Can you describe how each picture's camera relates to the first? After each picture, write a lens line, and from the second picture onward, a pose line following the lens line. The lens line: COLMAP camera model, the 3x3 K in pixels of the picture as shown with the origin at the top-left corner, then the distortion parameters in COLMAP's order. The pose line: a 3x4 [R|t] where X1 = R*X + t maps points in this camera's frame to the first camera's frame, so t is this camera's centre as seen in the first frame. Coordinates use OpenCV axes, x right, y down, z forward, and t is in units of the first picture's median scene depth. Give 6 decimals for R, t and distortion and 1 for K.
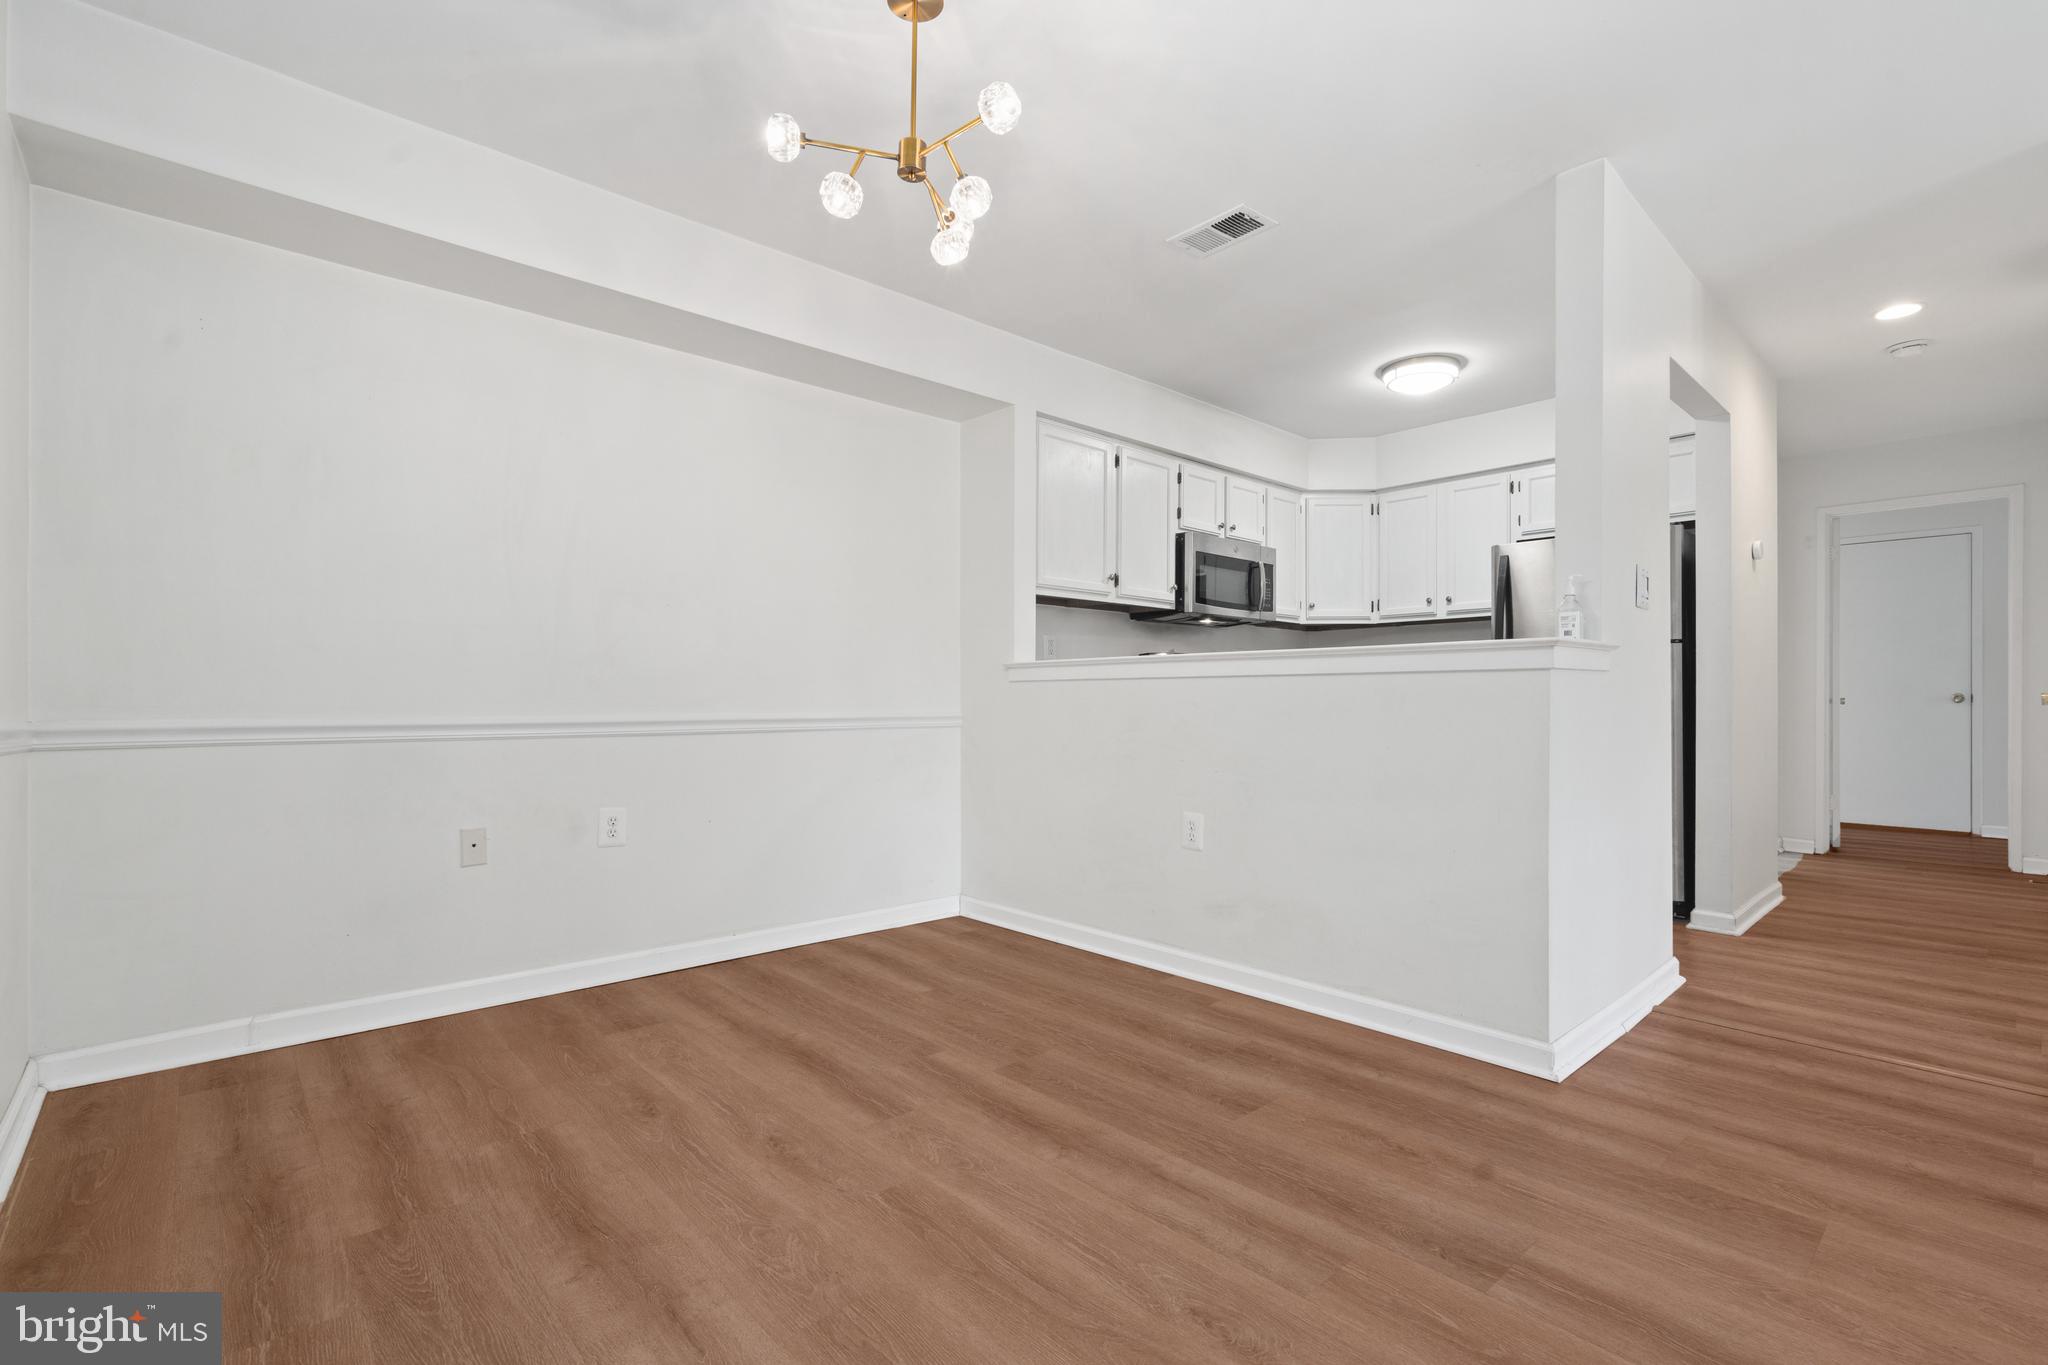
lens RADIAL K [[927.6, 0, 1032.7], [0, 927.6, 704.7], [0, 0, 1]] dist [-0.007170, 0.002619]
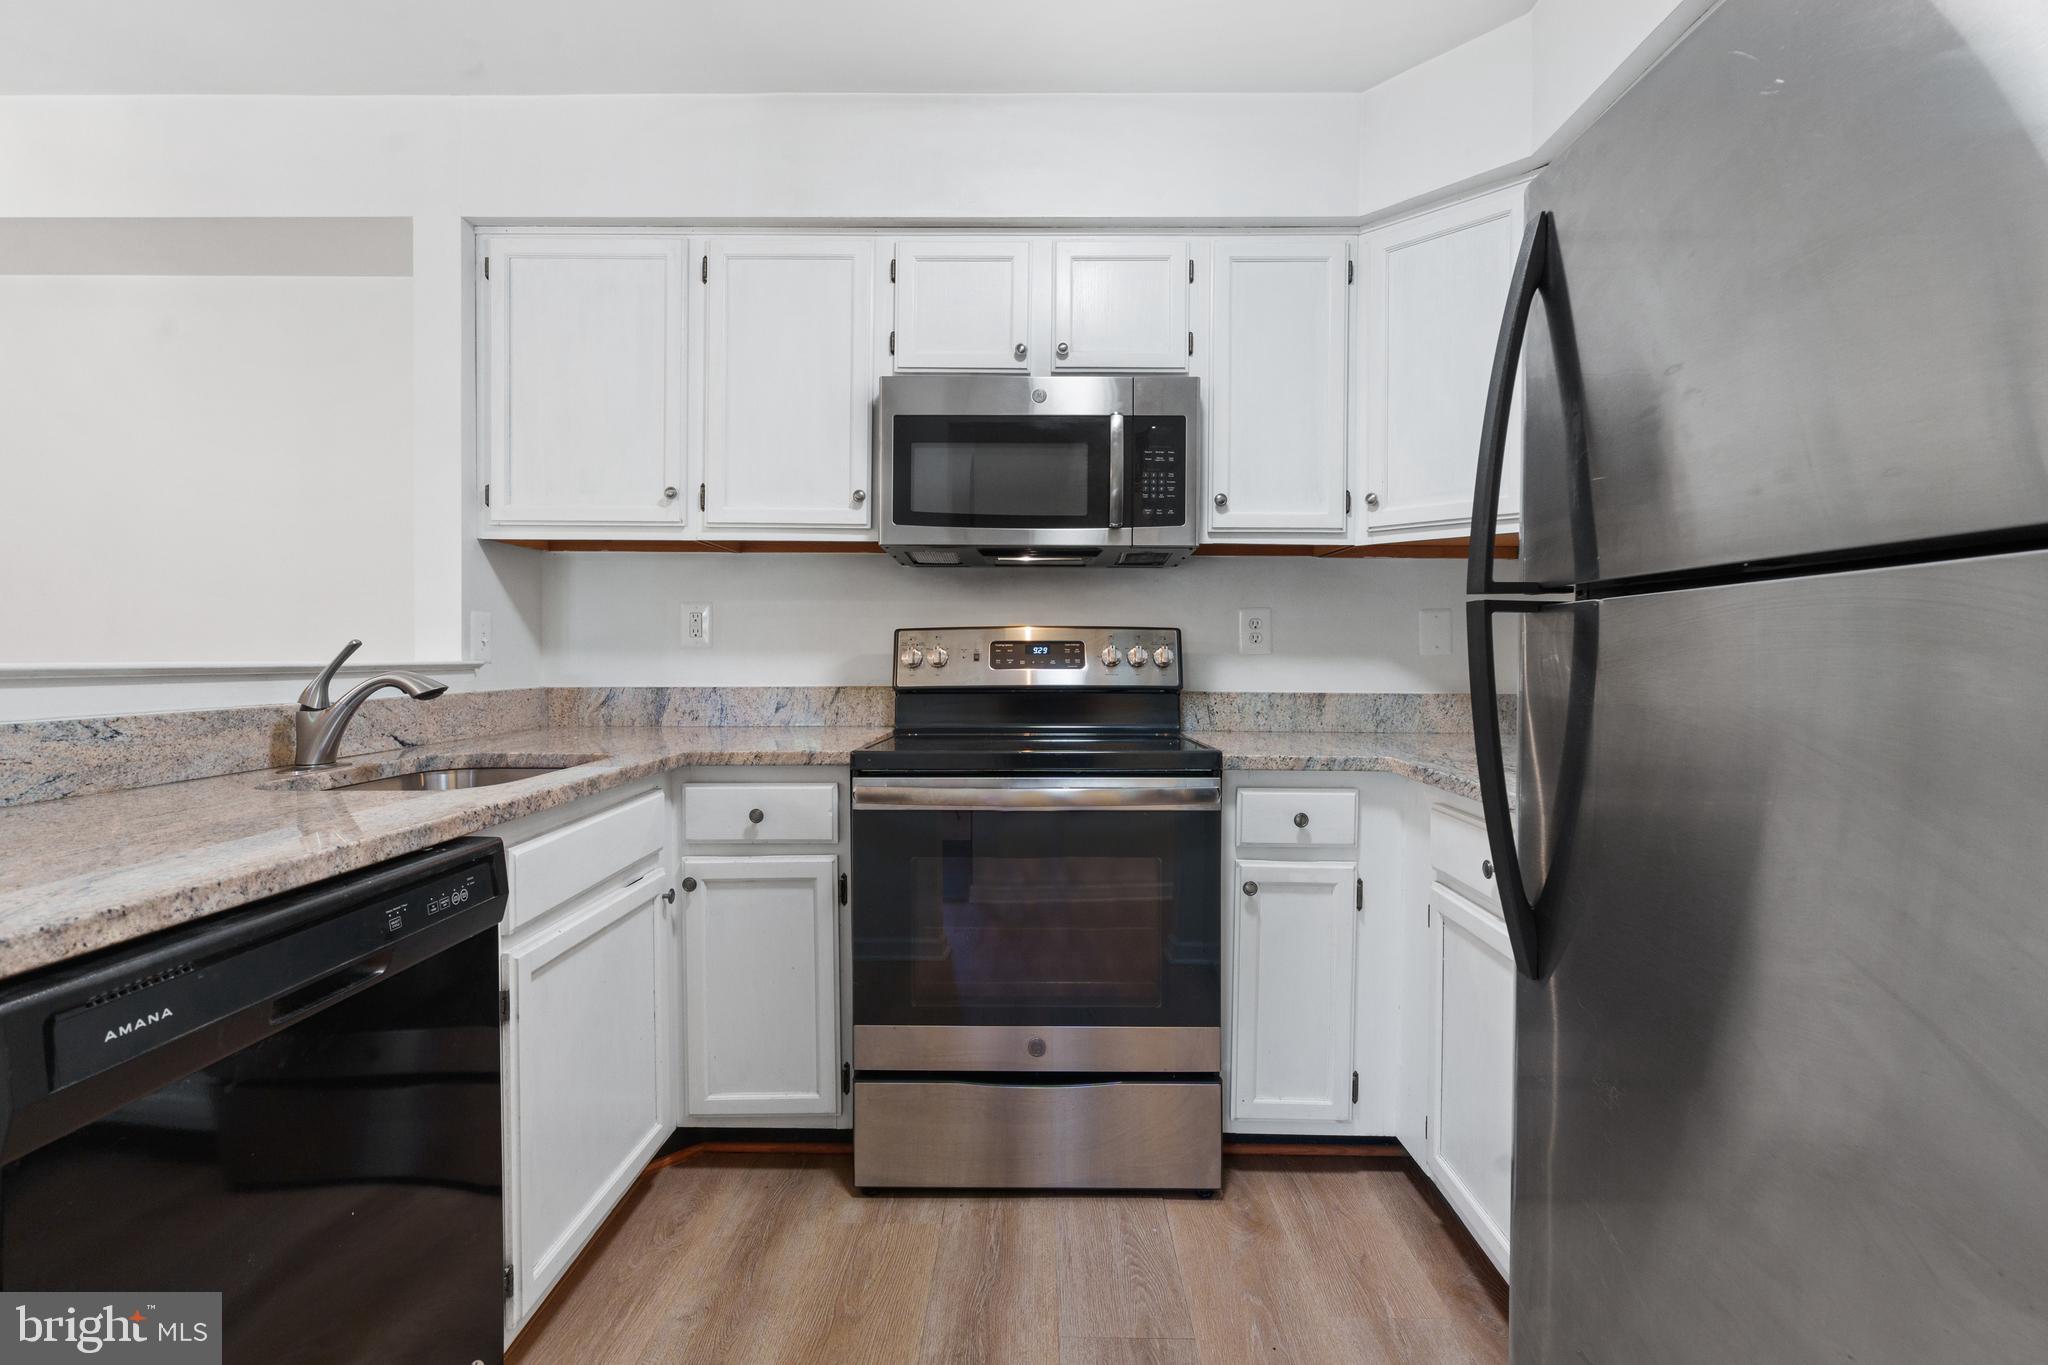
lens RADIAL K [[927.6, 0, 1035.1], [0, 927.6, 666.8], [0, 0, 1]] dist [-0.007170, 0.002619]
pose [[0.730664, 0.013462, -0.682605, 0.552683], [-0.006306, 0.999896, 0.012969, -0.042441], [0.682708, -0.005172, 0.730673, 0.694324]]
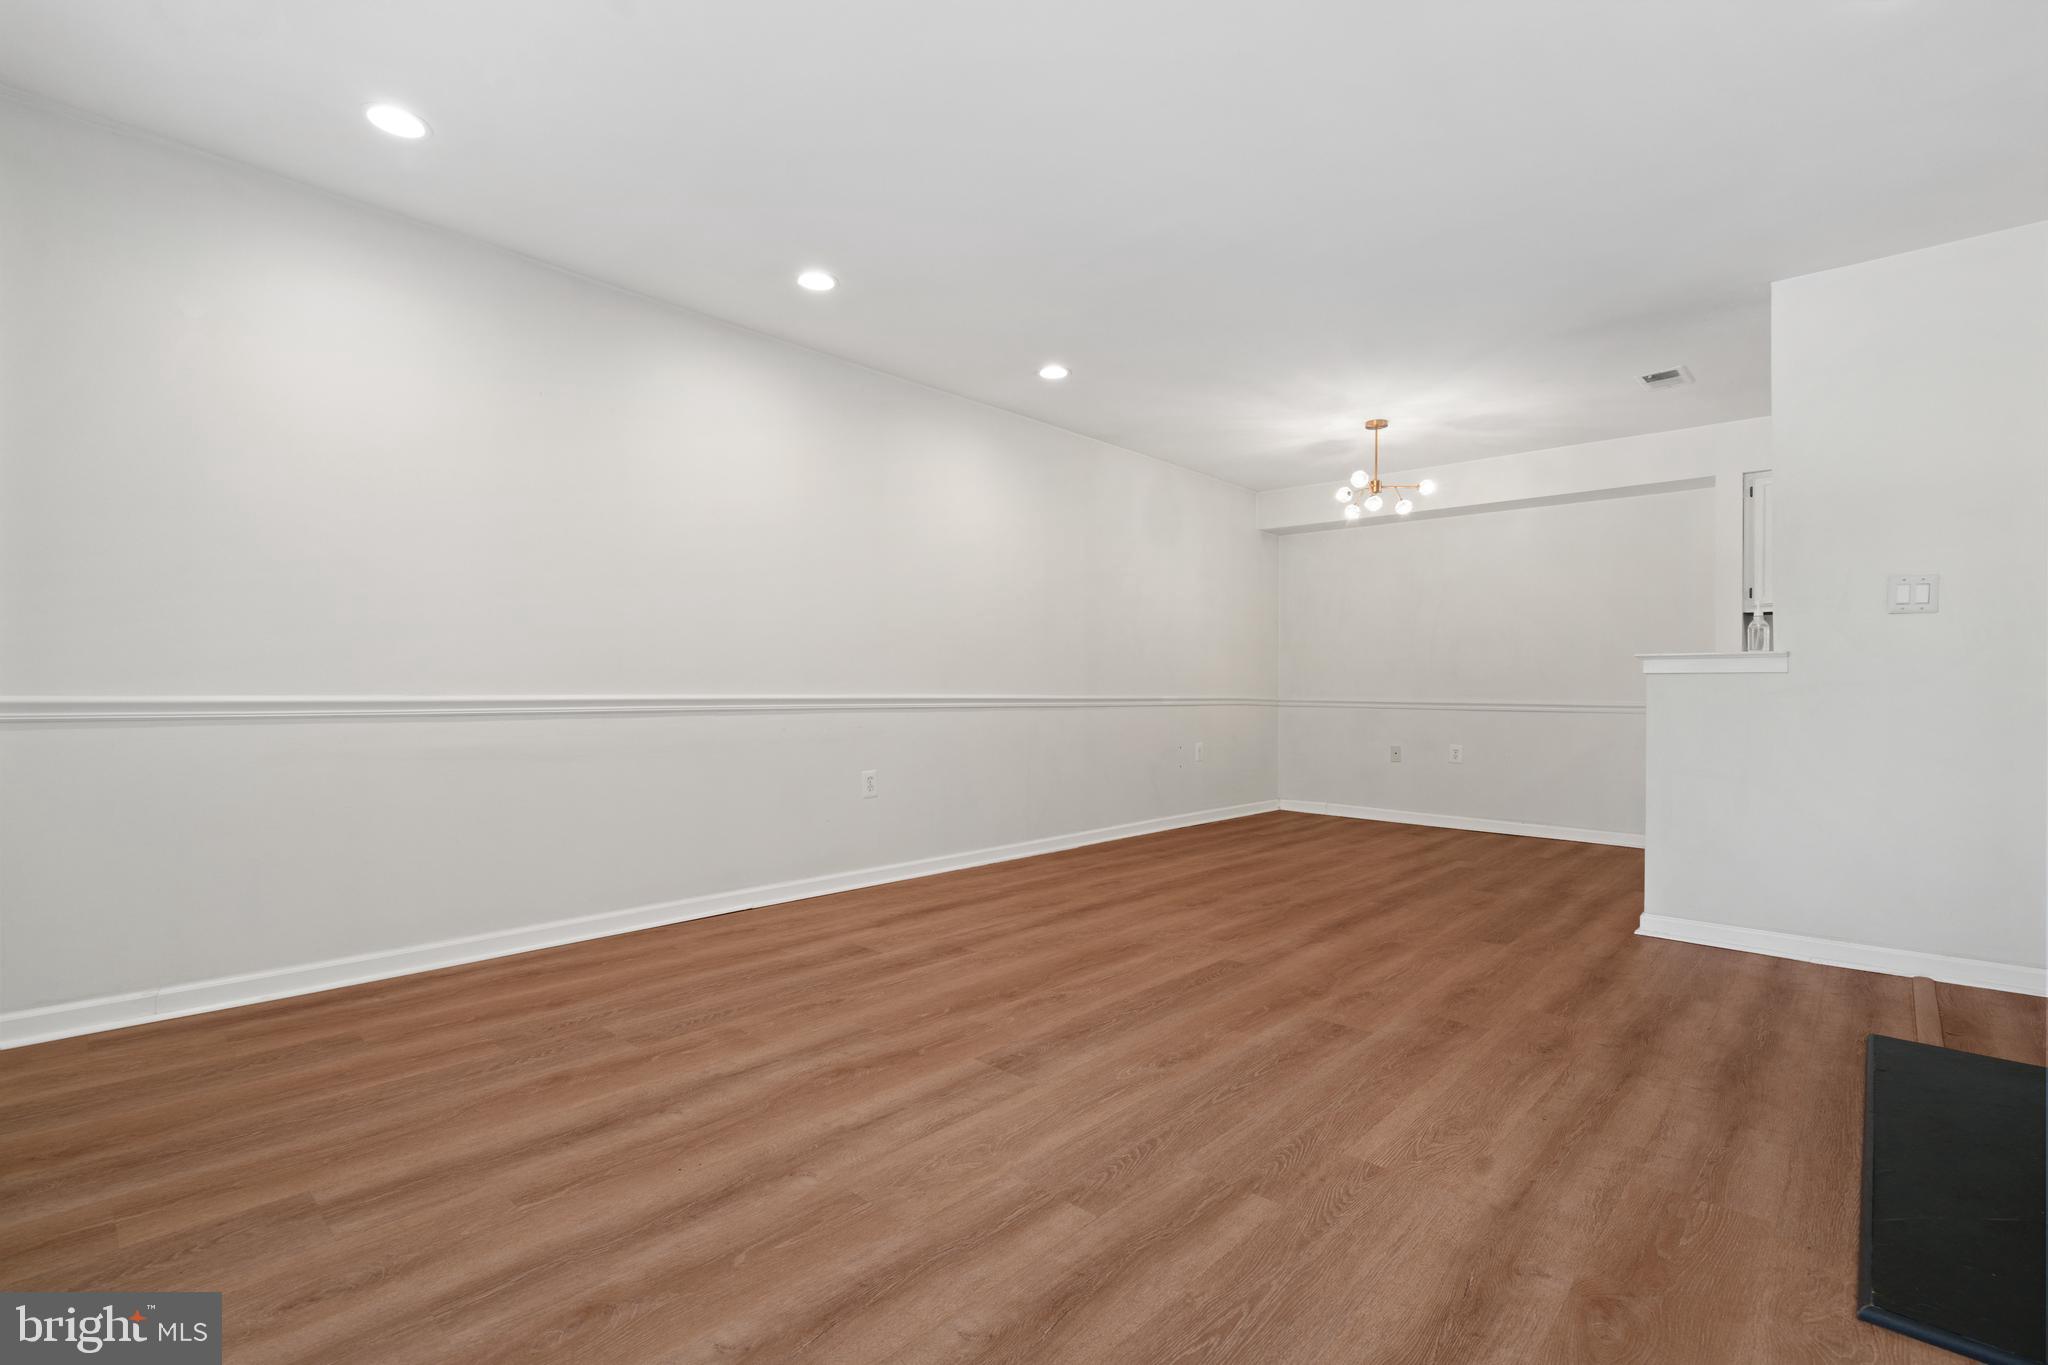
lens RADIAL K [[927.6, 0, 1019.0], [0, 927.6, 693.3], [0, 0, 1]] dist [-0.007170, 0.002619]
pose [[0.070604, 0.005933, -0.997487, 1.036252], [-0.013815, 0.999892, 0.004969, -0.000243], [0.997409, 0.013430, 0.070678, -0.081719]]
